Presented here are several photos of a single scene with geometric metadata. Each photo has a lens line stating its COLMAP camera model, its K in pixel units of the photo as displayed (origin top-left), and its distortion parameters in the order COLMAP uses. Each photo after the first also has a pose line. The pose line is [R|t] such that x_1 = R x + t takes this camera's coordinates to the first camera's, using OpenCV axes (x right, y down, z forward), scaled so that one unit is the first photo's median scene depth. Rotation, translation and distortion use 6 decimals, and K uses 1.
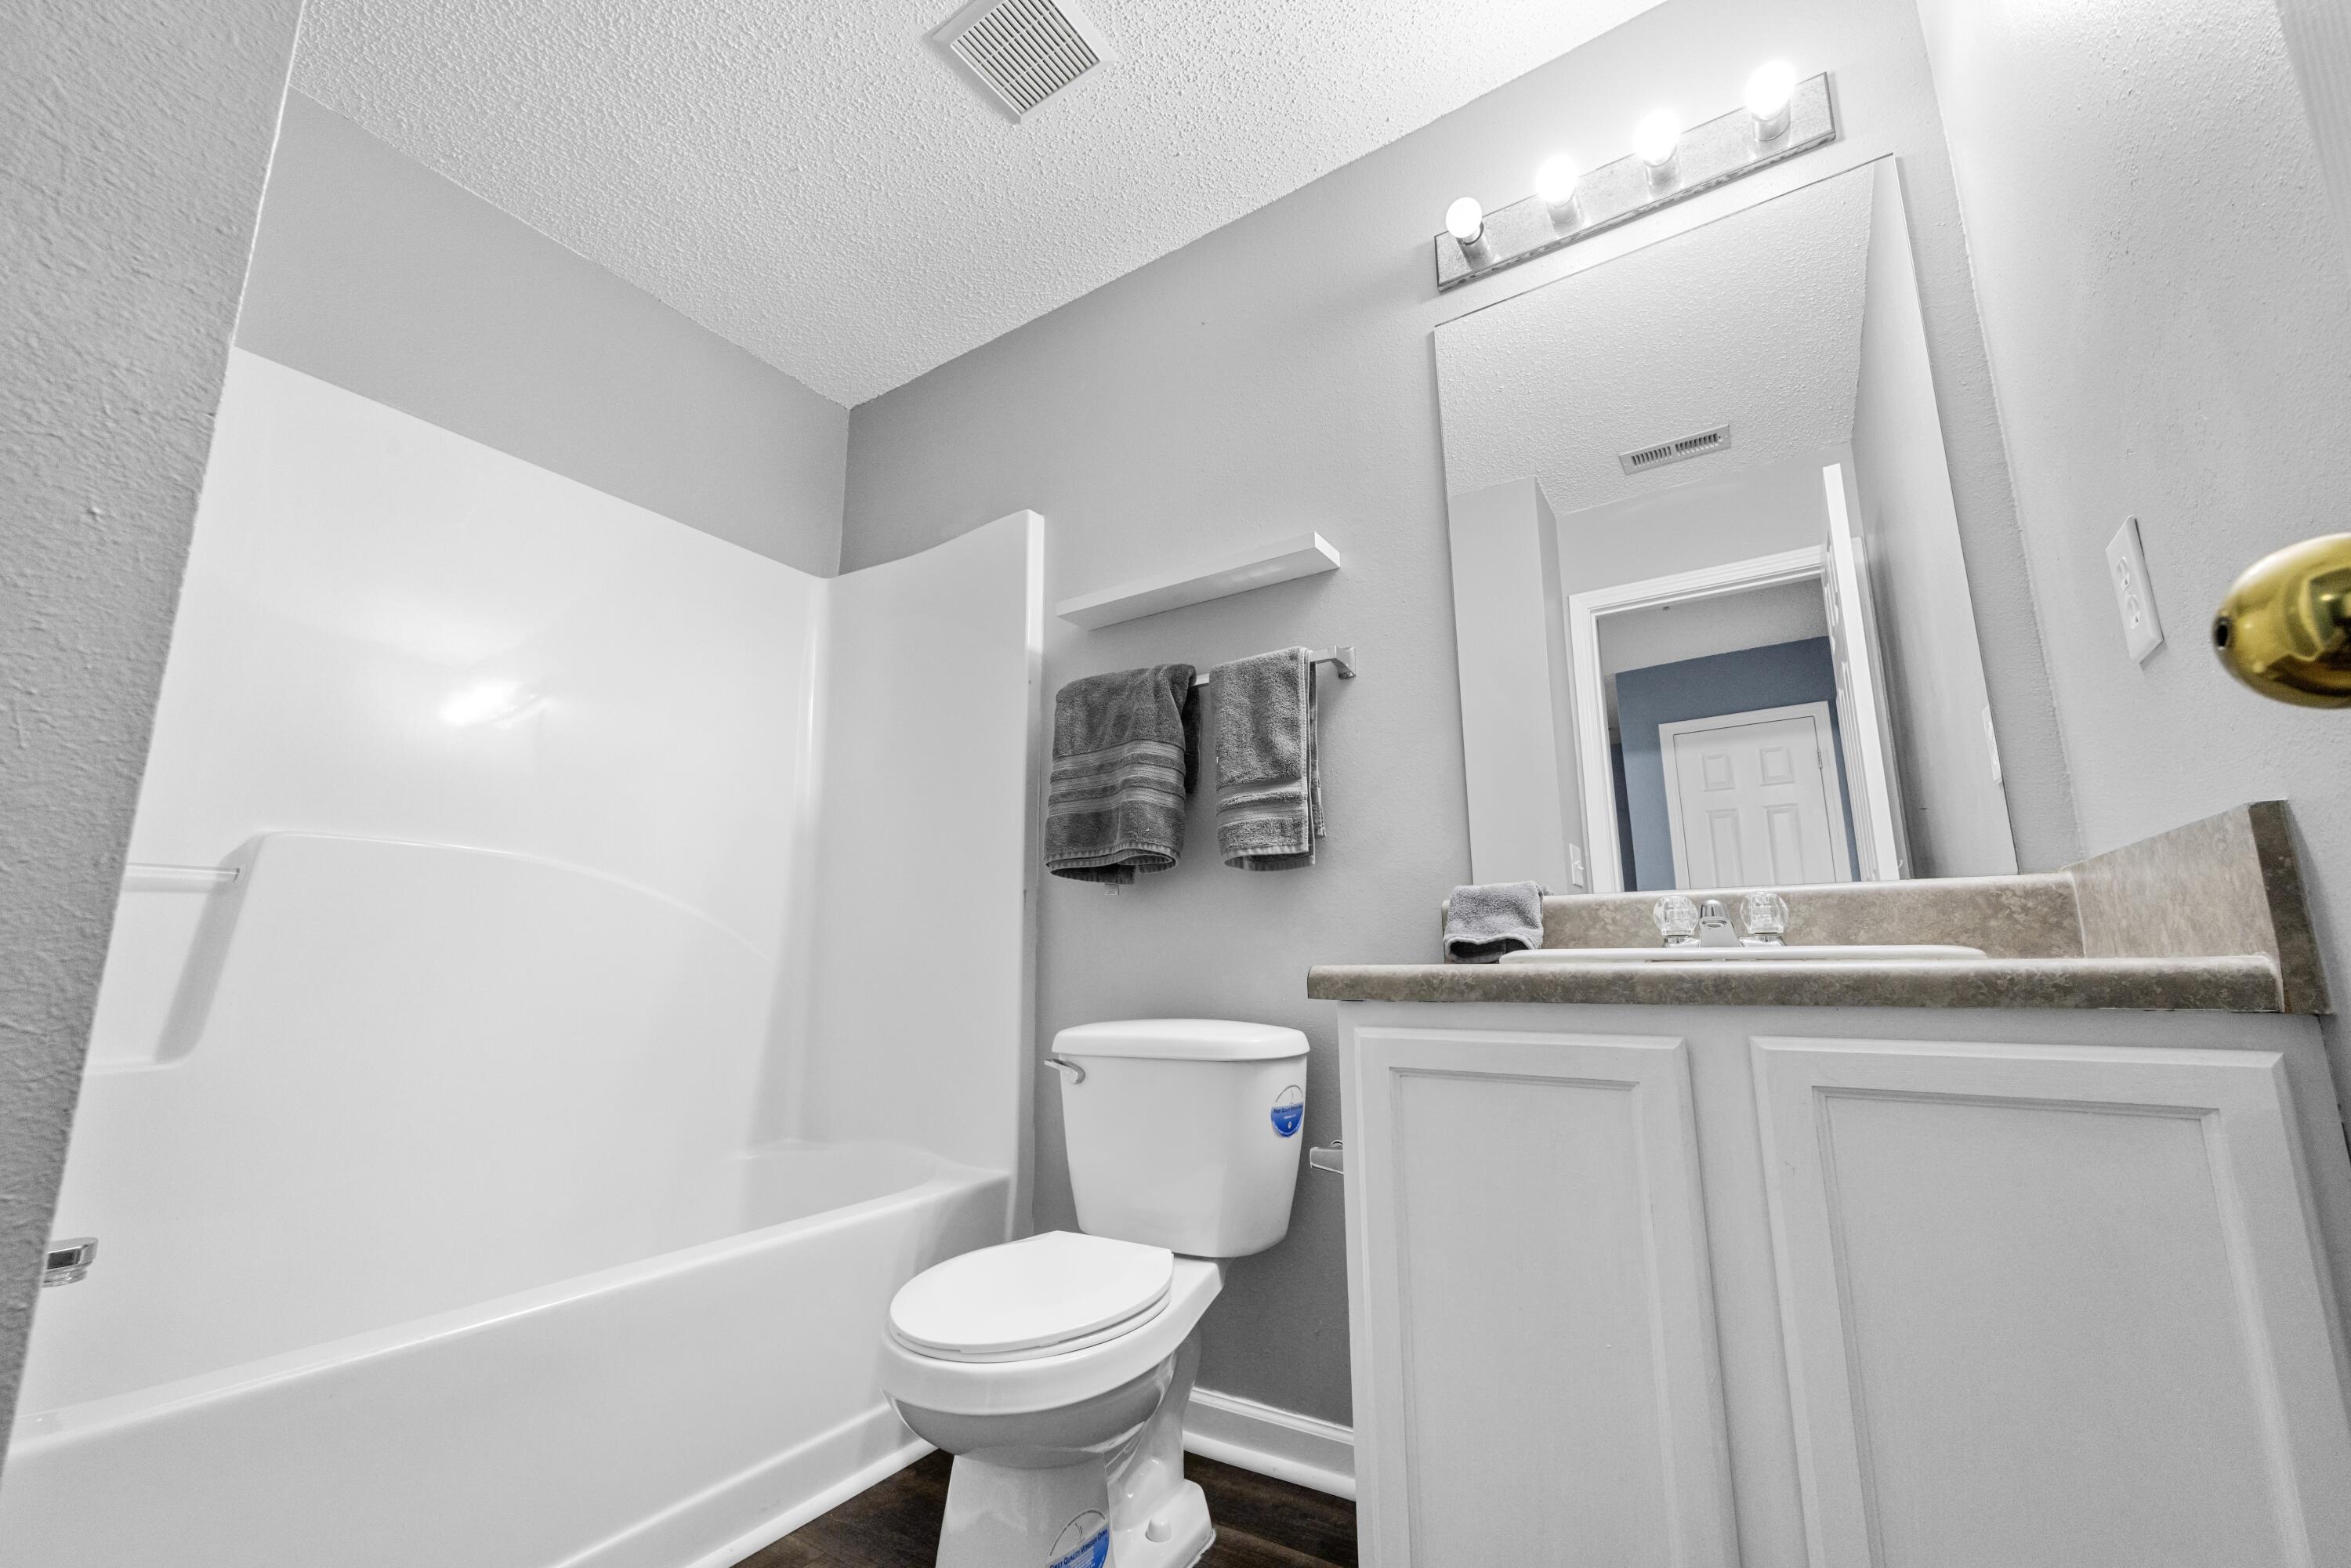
lens RADIAL K [[943.0, 0, 1176.2], [0, 943.0, 781.6], [0, 0, 1]] dist [0.000884, 0.000786]
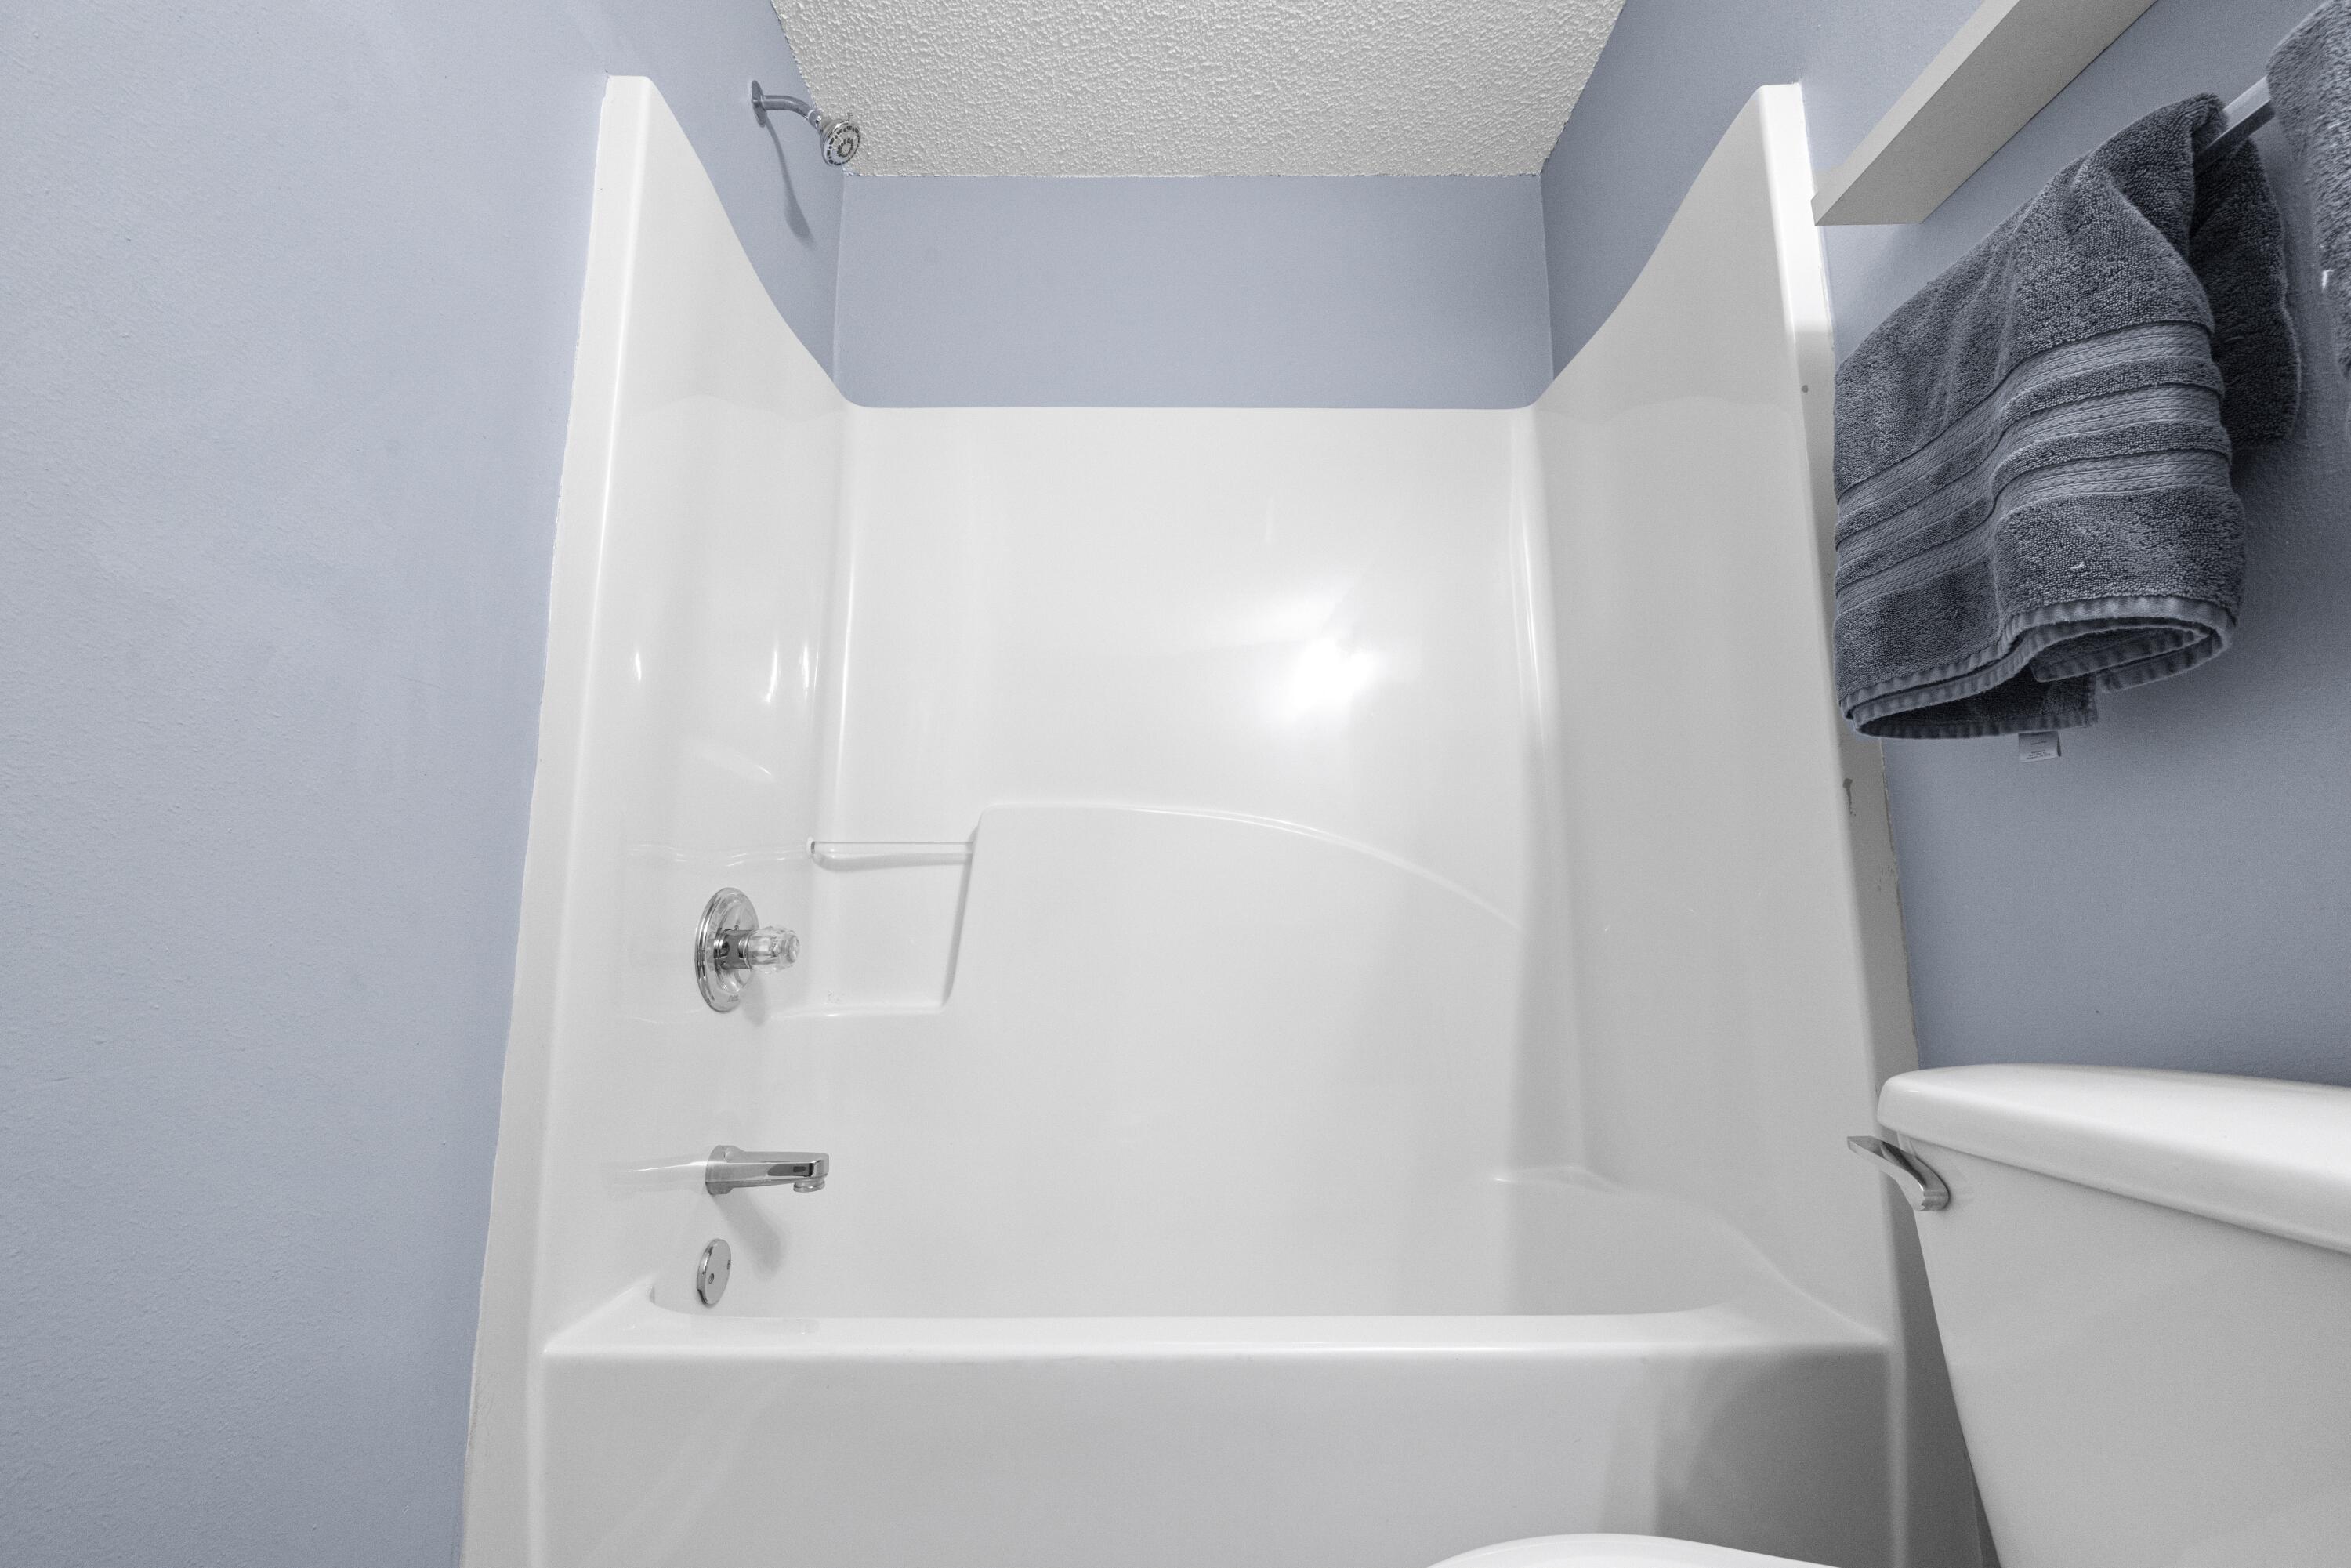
lens RADIAL K [[943.0, 0, 1170.2], [0, 943.0, 788.0], [0, 0, 1]] dist [0.000884, 0.000786]
pose [[0.545836, -0.123639, -0.828720, 0.068298], [0.158035, 0.986493, -0.043087, 0.091062], [0.822854, -0.107448, 0.558002, 0.451420]]
